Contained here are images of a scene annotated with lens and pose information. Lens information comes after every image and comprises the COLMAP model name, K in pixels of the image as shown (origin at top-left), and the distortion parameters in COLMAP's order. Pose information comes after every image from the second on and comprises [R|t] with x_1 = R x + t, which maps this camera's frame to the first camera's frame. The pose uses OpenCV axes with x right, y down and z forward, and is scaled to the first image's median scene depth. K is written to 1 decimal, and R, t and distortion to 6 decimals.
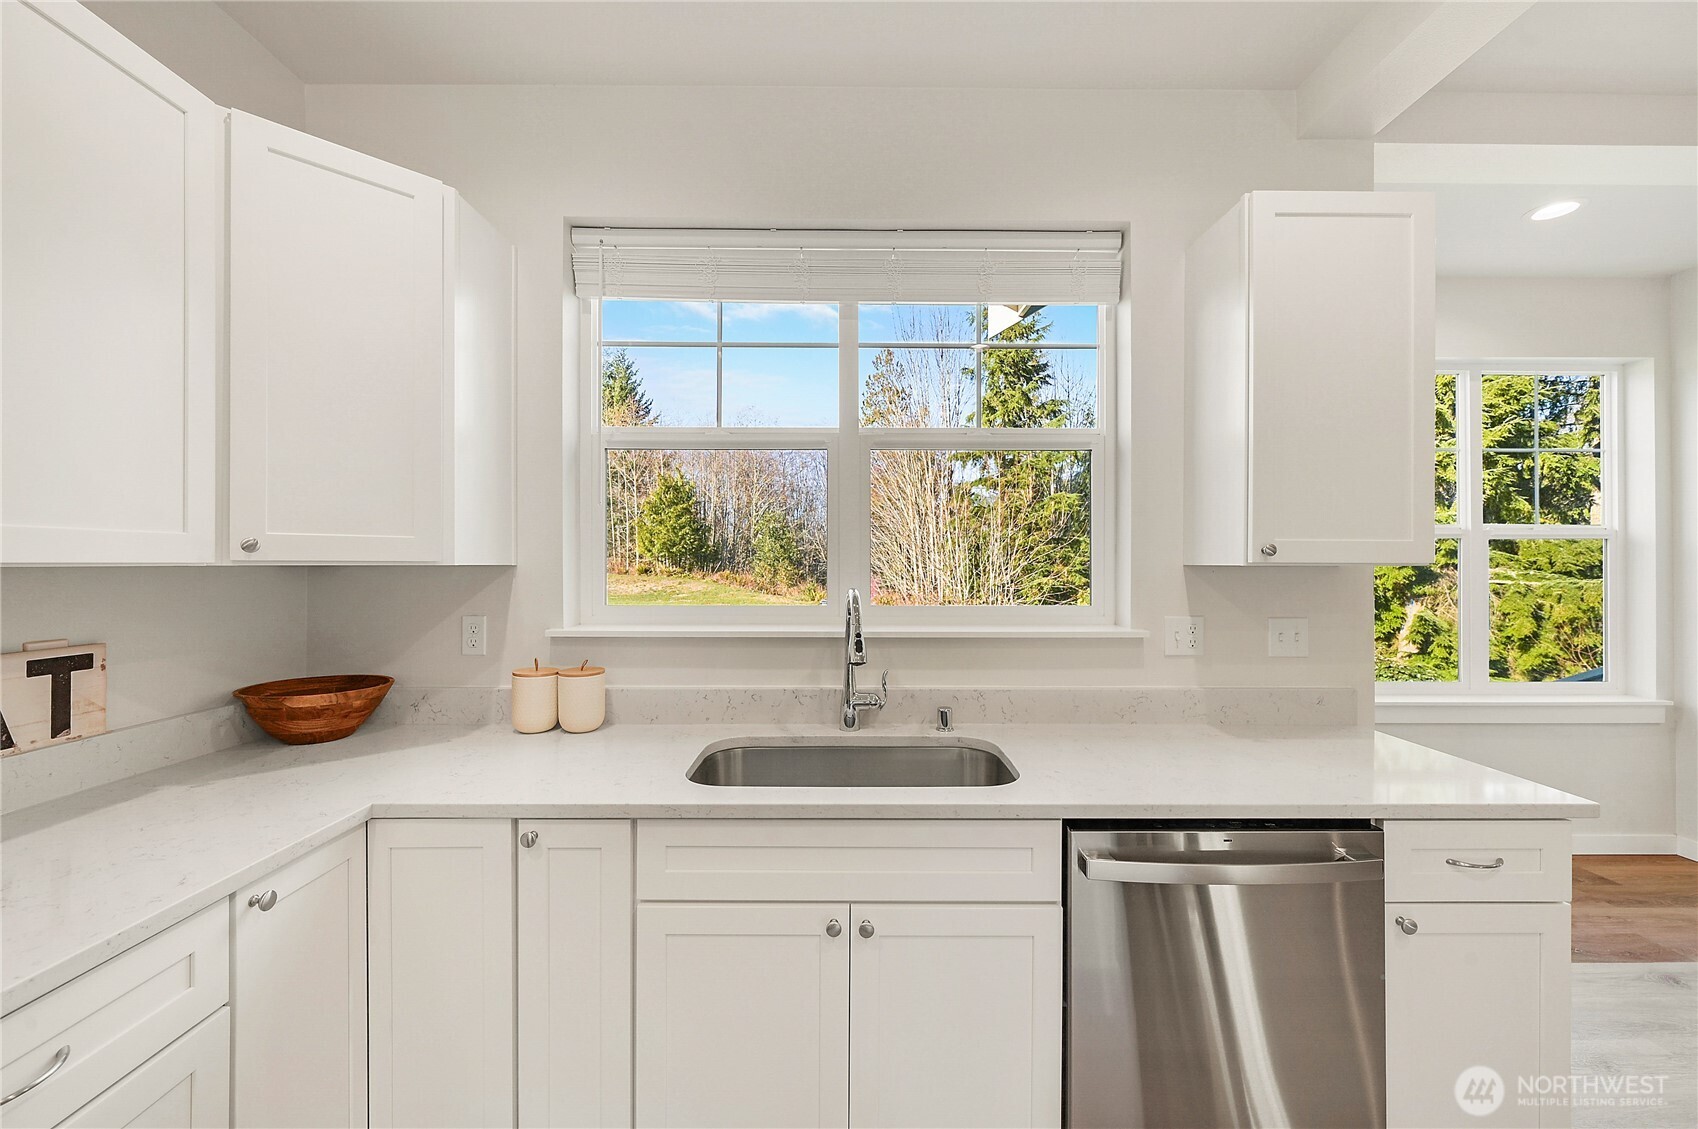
lens RADIAL K [[666.1, 0, 851.5], [0, 666.1, 562.2], [0, 0, 1]] dist [-0.000517, -0.000051]
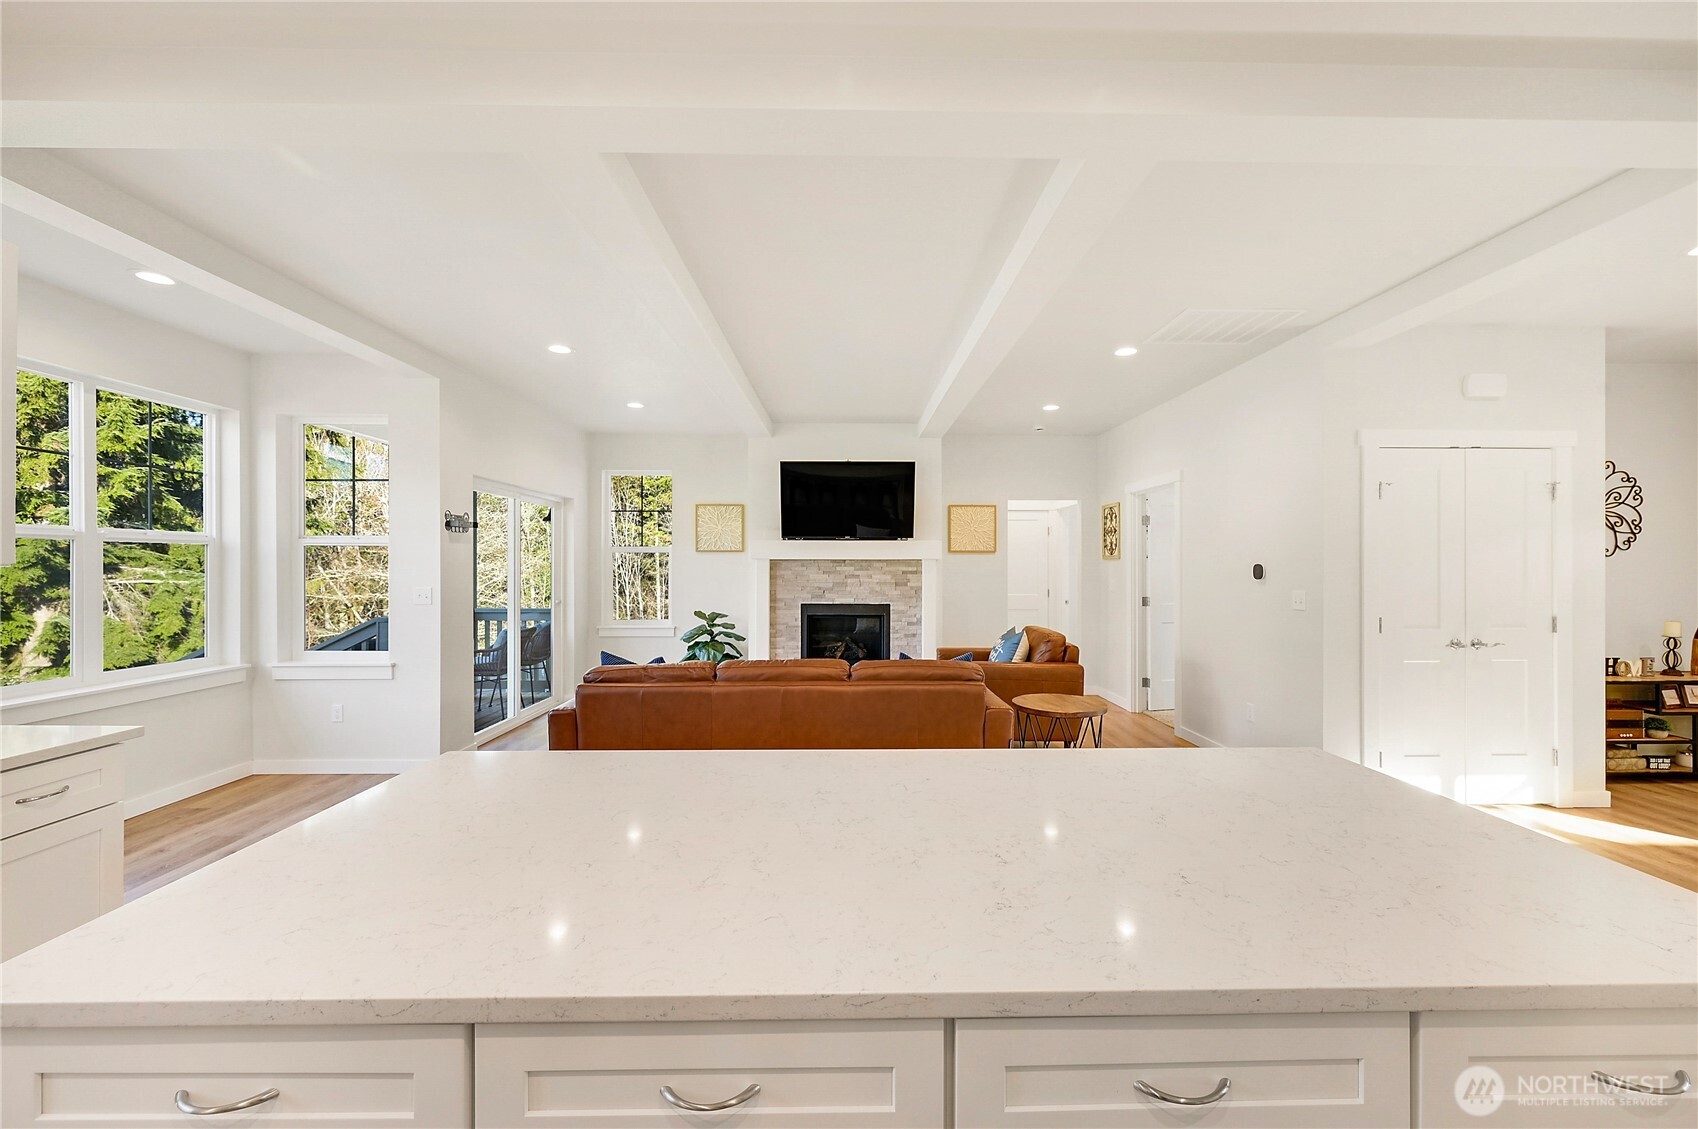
lens RADIAL K [[666.1, 0, 850.4], [0, 666.1, 565.9], [0, 0, 1]] dist [-0.000517, -0.000051]
pose [[-0.006918, -0.001726, 0.999975, -0.024892], [-0.004747, 0.999987, 0.001693, -0.000280], [-0.999965, -0.004735, -0.006926, -0.037771]]
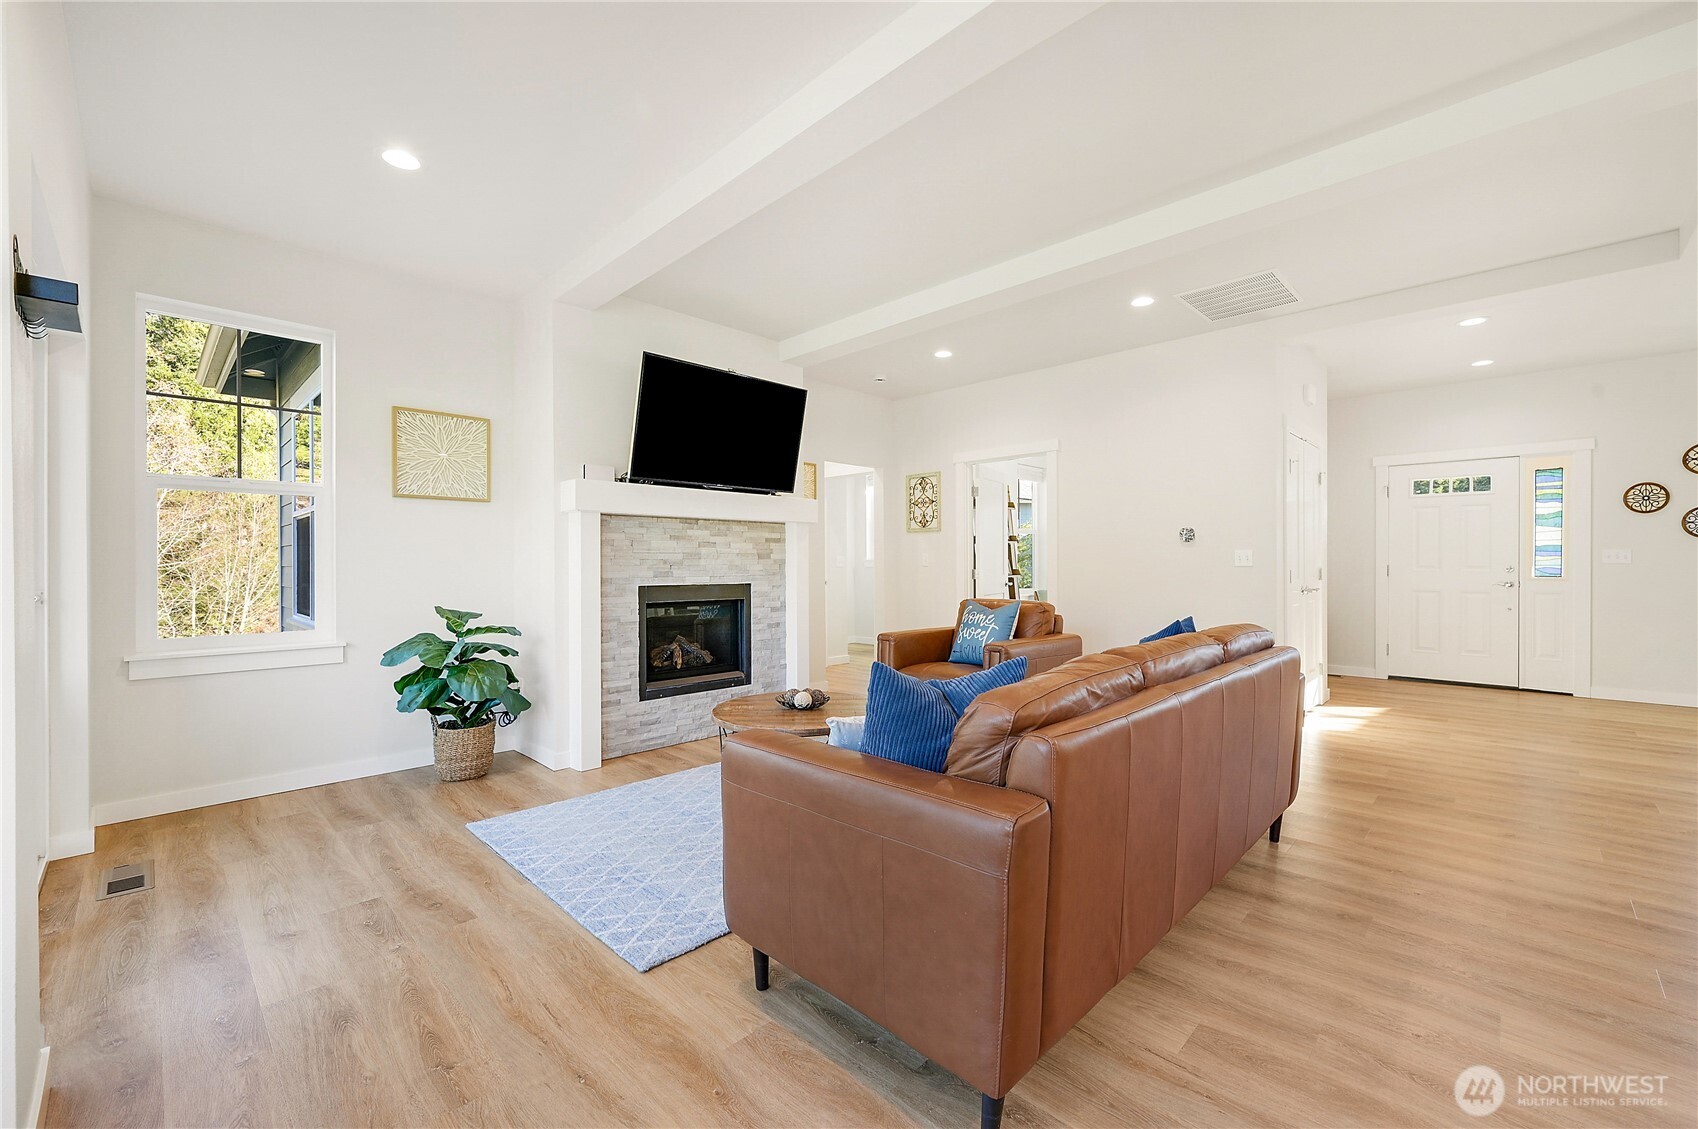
lens RADIAL K [[697.1, 0, 851.7], [0, 697.1, 559.1], [0, 0, 1]] dist [-0.003180, 0.001220]
pose [[-0.713394, 0.004502, 0.700748, 0.107231], [-0.001238, 0.999970, -0.007685, 0.012438], [-0.700762, -0.006350, -0.713367, 0.094687]]
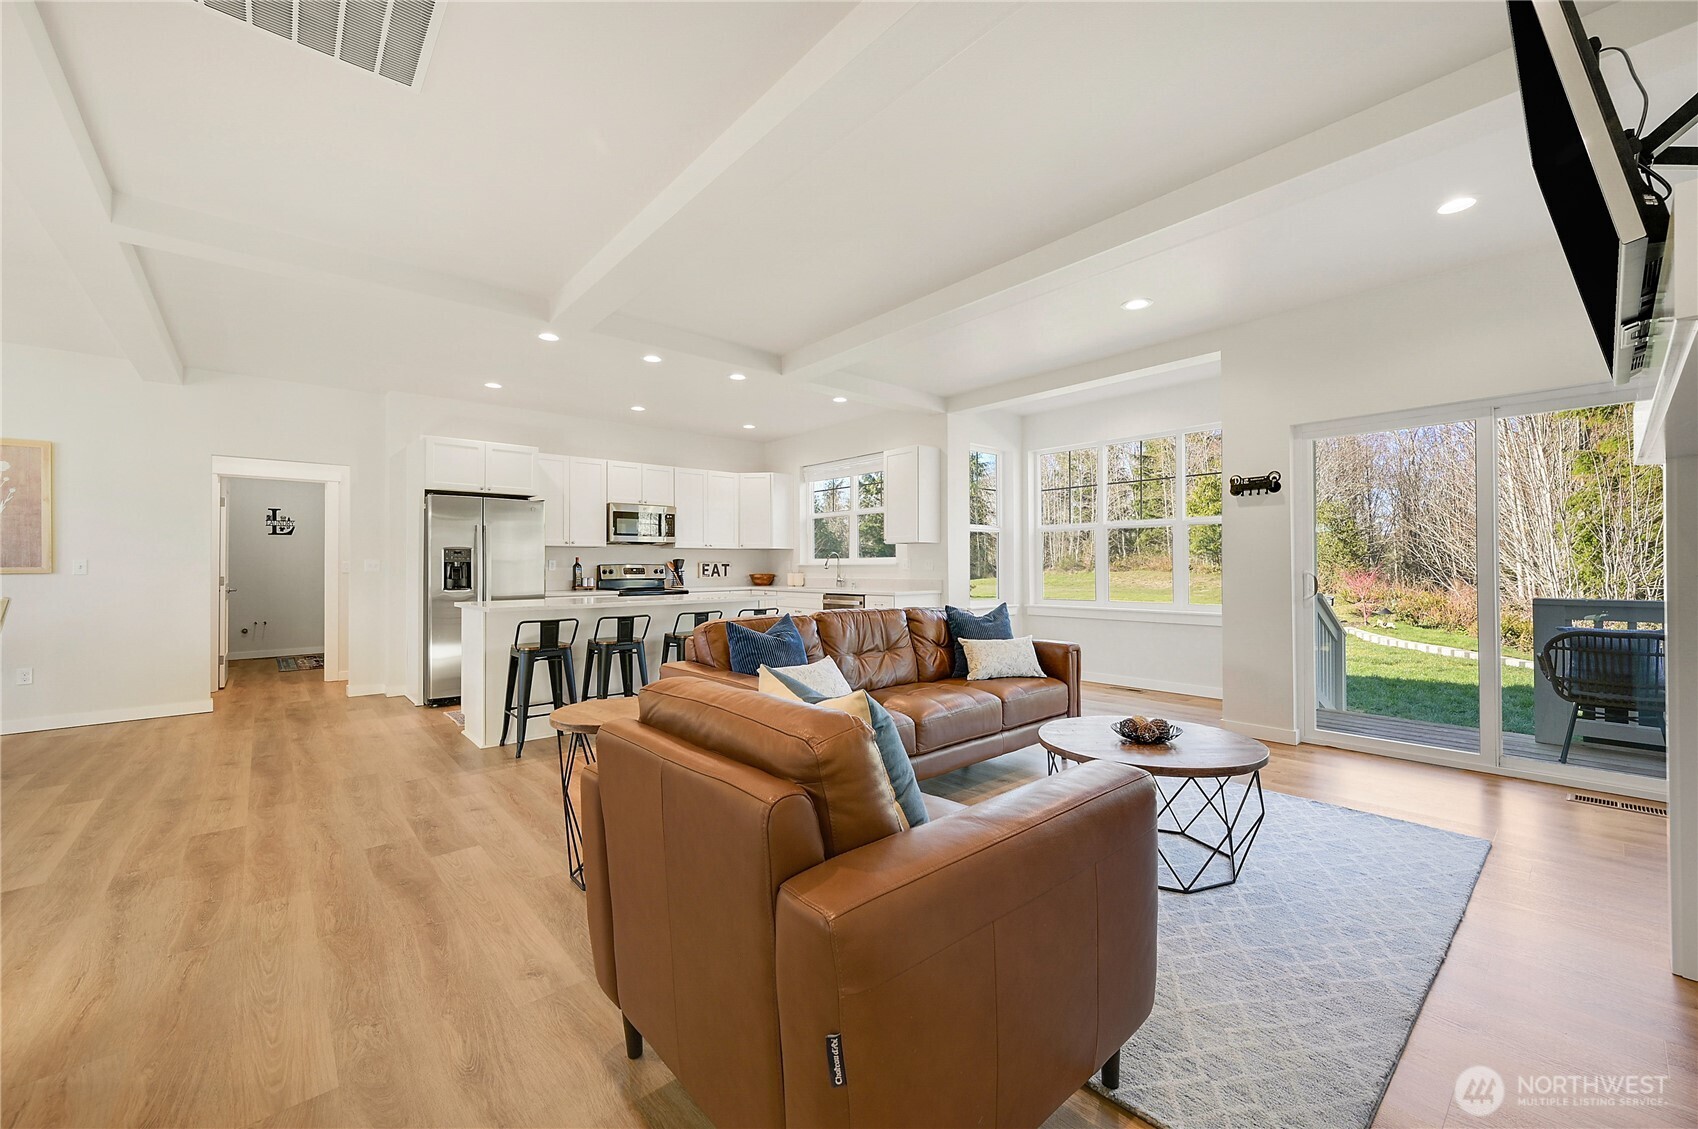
lens RADIAL K [[666.1, 0, 853.2], [0, 666.1, 559.4], [0, 0, 1]] dist [-0.000517, -0.000051]
pose [[0.655512, -0.013781, -0.755059, 0.299064], [0.009191, 0.999905, -0.010270, 0.011972], [0.755129, -0.000208, 0.655576, -0.152470]]
